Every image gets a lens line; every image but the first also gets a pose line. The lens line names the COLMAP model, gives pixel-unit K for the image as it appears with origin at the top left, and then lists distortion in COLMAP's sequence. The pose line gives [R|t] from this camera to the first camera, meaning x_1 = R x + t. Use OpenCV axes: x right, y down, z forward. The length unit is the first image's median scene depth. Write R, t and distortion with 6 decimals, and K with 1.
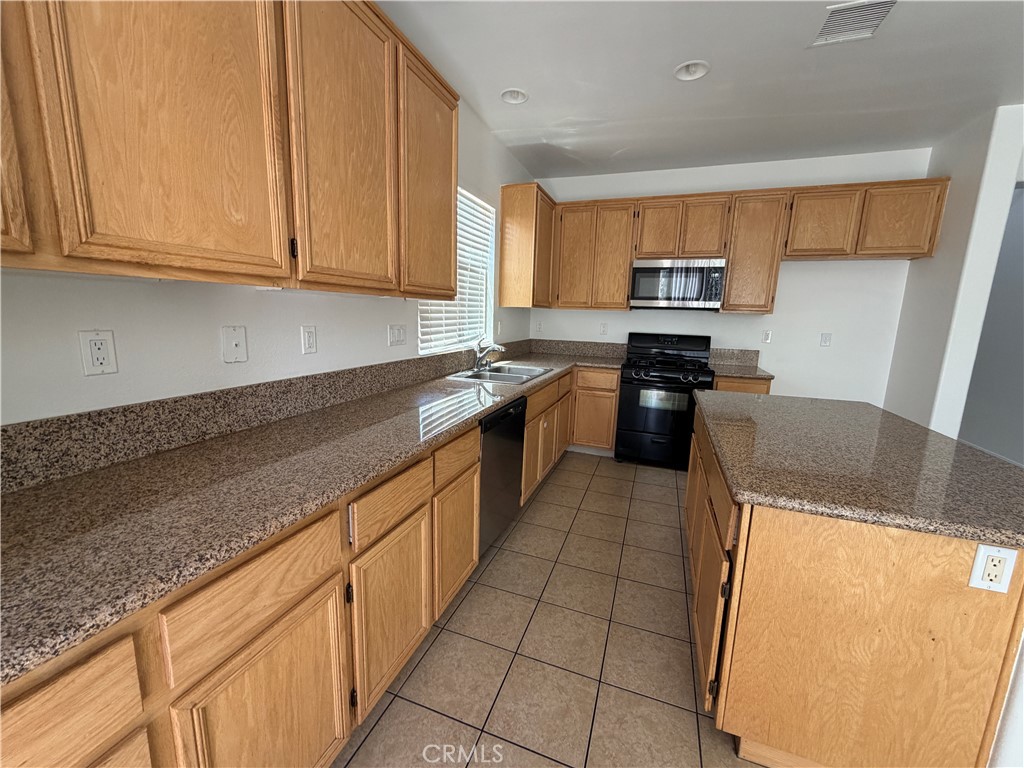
lens RADIAL K [[409.6, 0, 513.8], [0, 409.6, 387.9], [0, 0, 1]] dist [0.002349, -0.000123]
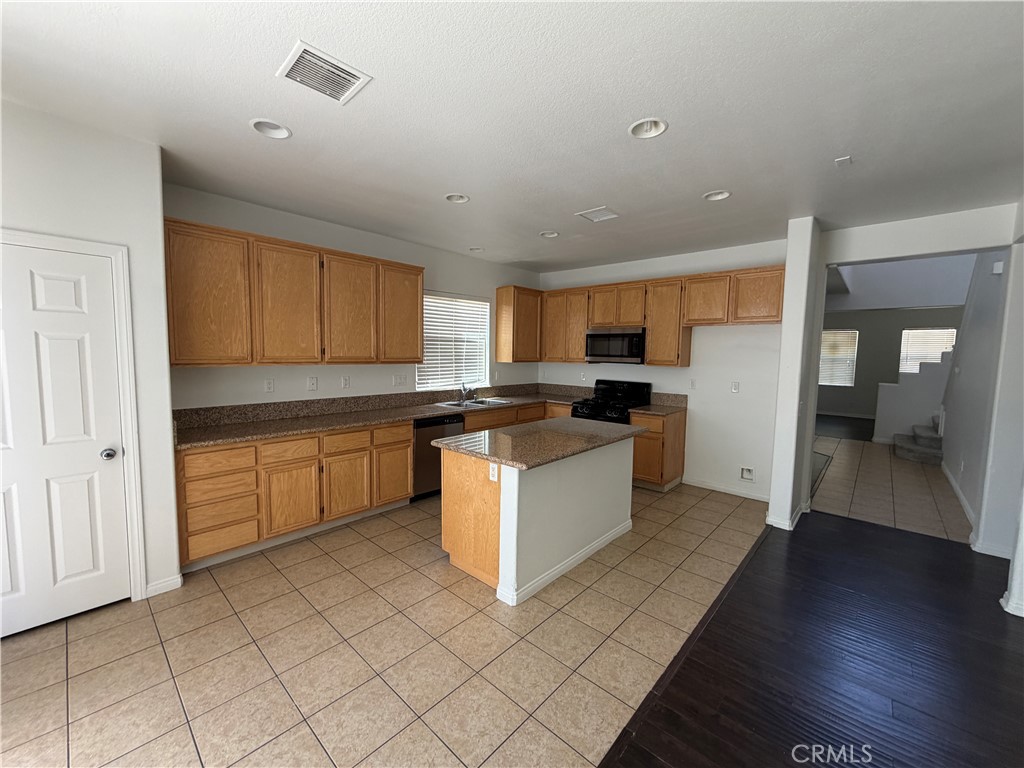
lens RADIAL K [[409.6, 0, 509.6], [0, 409.6, 387.4], [0, 0, 1]] dist [0.002349, -0.000123]
pose [[0.923981, 0.018240, -0.382003, 0.819870], [-0.058046, 0.993979, -0.092938, 0.049704], [0.378008, 0.108046, 0.919476, -0.525958]]
